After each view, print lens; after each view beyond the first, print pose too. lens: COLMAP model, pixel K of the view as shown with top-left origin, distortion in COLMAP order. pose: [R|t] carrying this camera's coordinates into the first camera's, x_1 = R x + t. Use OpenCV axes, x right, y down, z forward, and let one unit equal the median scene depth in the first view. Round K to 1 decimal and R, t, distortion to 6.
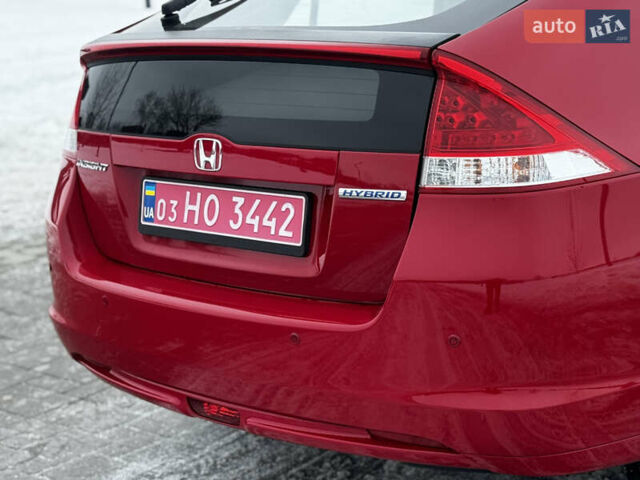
lens RADIAL K [[1397.9, 0, 320.0], [0, 1397.9, 240.0], [0, 0, 1]] dist [0.142592, 0.017338]
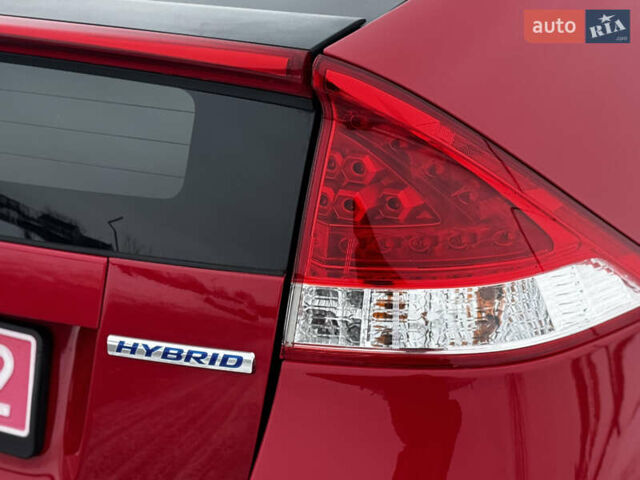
lens RADIAL K [[1397.9, 0, 320.0], [0, 1397.9, 240.0], [0, 0, 1]] dist [0.142592, 0.017338]
pose [[0.984195, -0.001902, 0.177077, 0.000116], [-0.010189, 0.997678, 0.067342, -0.103145], [-0.176794, -0.068082, 0.981890, 0.526178]]
